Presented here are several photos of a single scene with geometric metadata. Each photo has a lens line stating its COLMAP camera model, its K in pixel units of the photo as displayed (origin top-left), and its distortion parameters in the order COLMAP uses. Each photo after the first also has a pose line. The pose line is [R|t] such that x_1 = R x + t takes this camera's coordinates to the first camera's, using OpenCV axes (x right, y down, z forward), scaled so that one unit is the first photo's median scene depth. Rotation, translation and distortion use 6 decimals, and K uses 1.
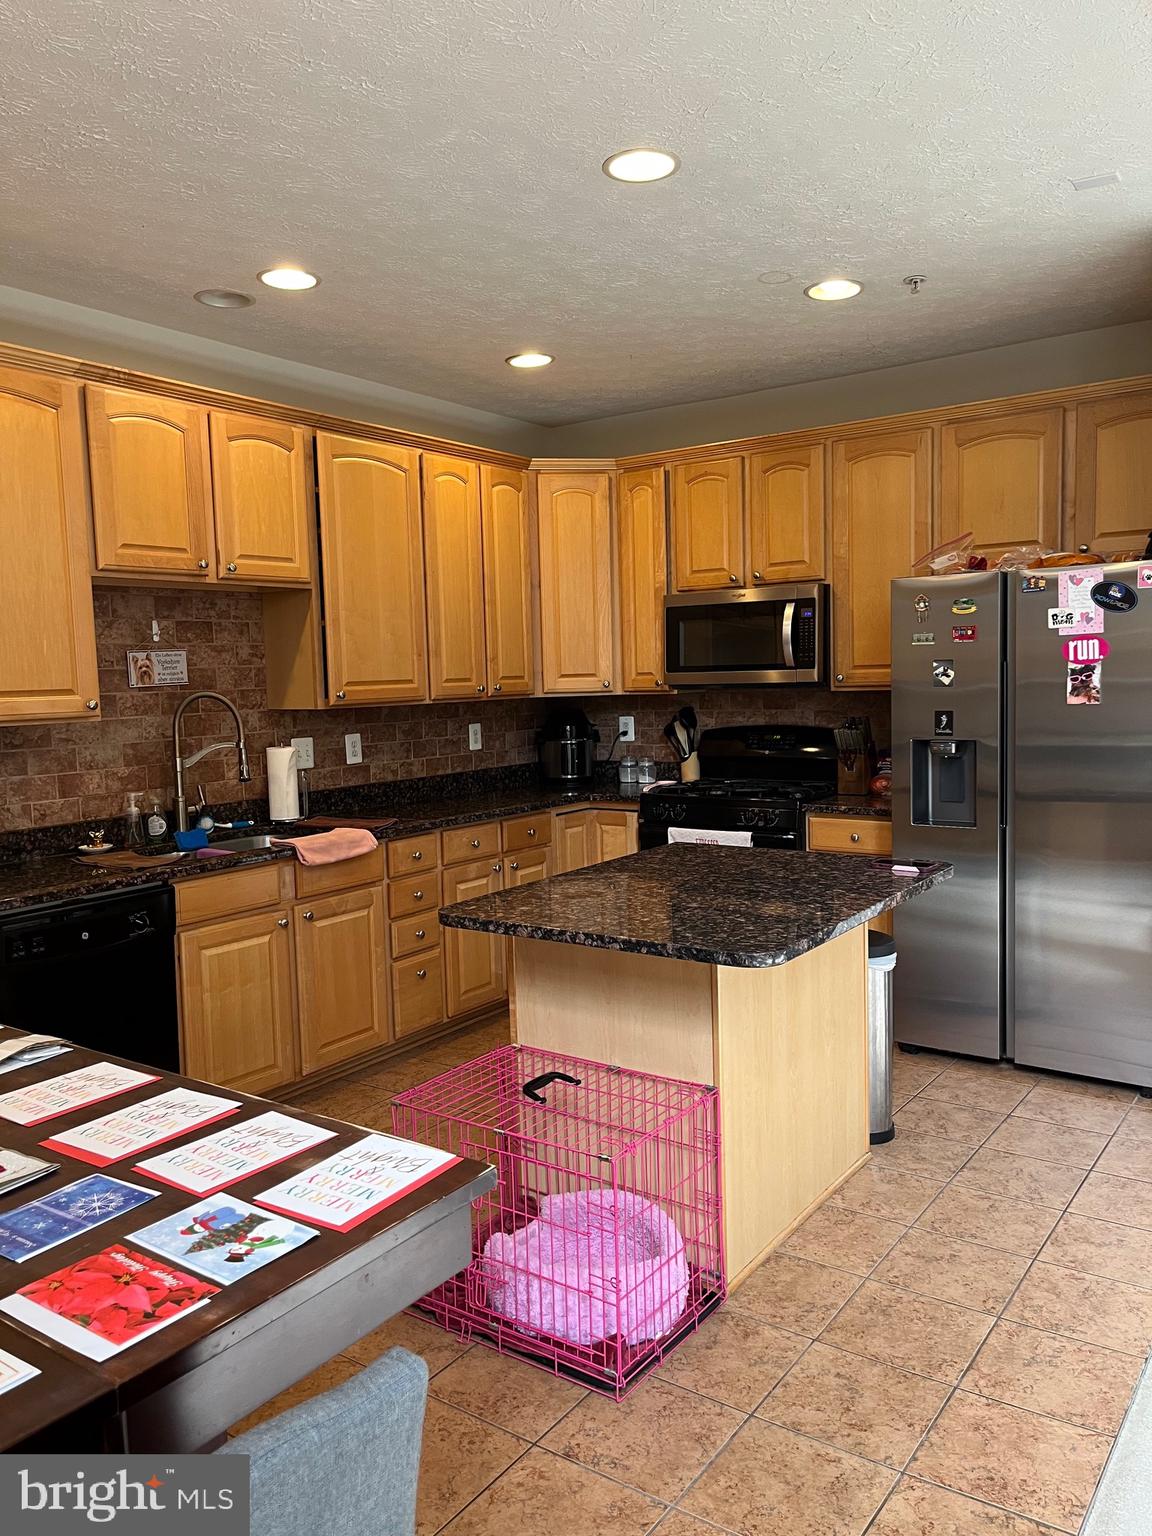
lens RADIAL K [[1158.5, 0, 574.3], [0, 1158.5, 774.1], [0, 0, 1]] dist [0.067742, -0.080702]
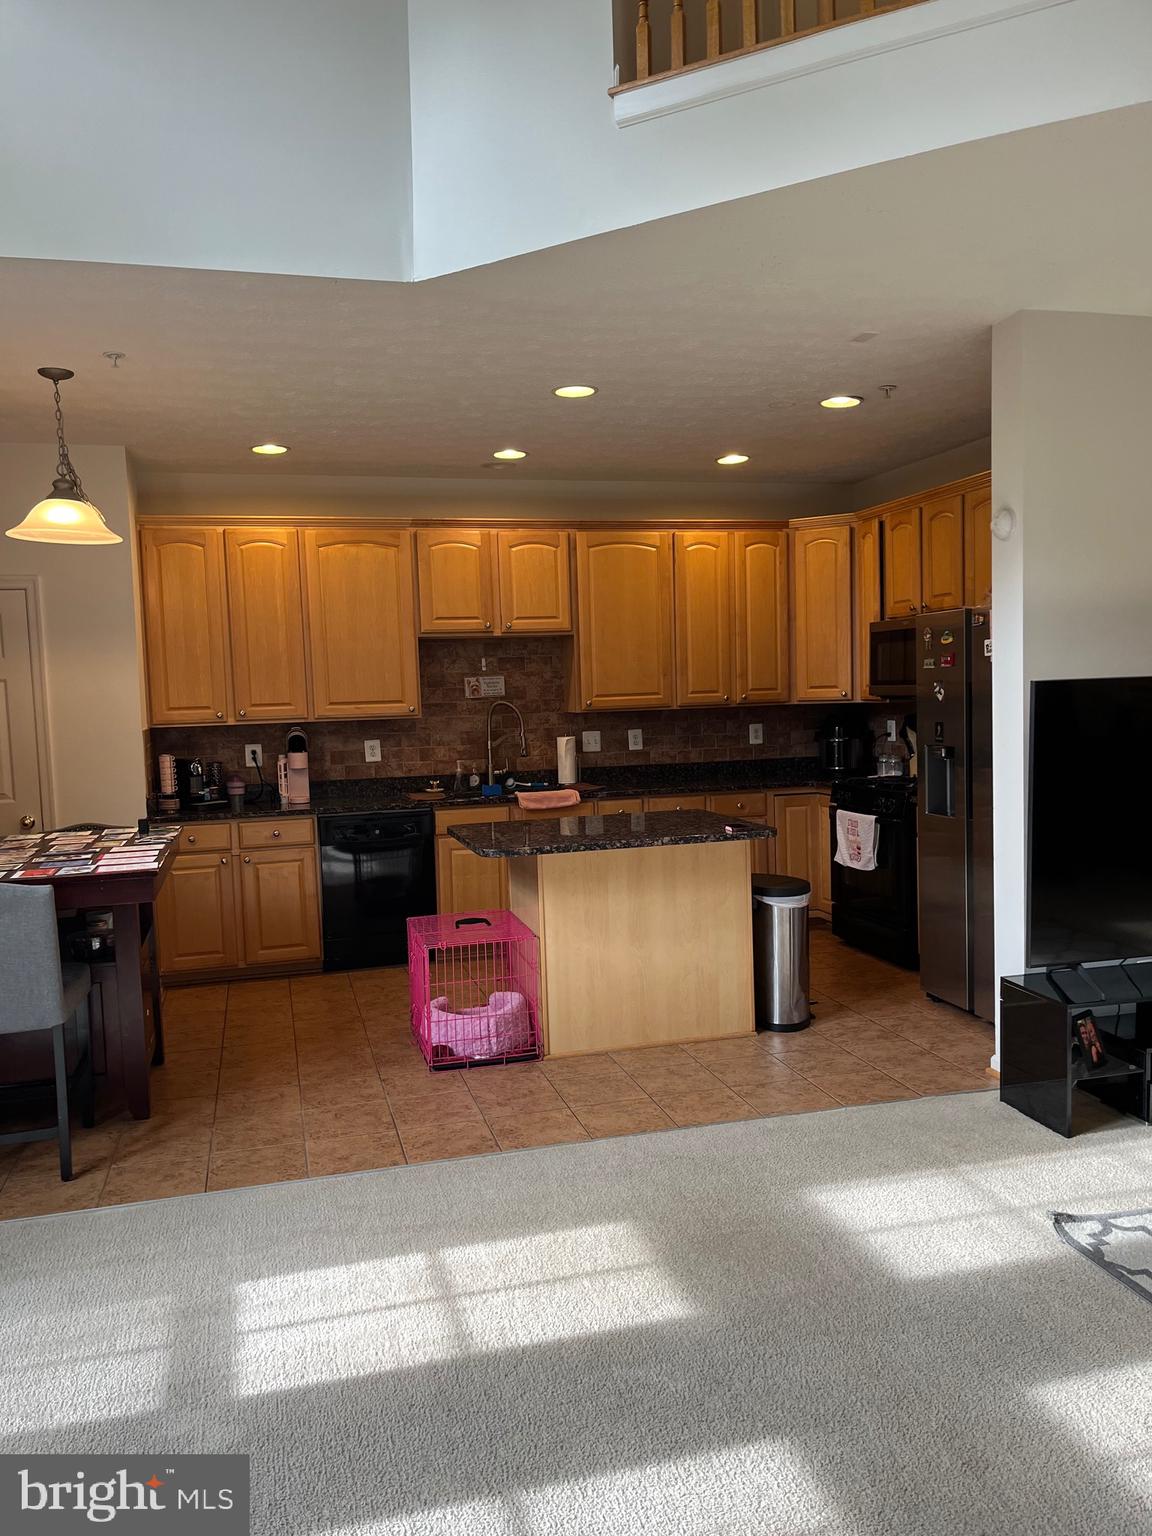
lens RADIAL K [[1149.5, 0, 564.5], [0, 1149.5, 780.3], [0, 0, 1]] dist [0.071226, -0.081379]
pose [[0.772967, 0.053231, -0.632209, 0.759151], [-0.045839, 0.998555, 0.028031, -0.008582], [0.632788, 0.007312, 0.774291, -0.189883]]
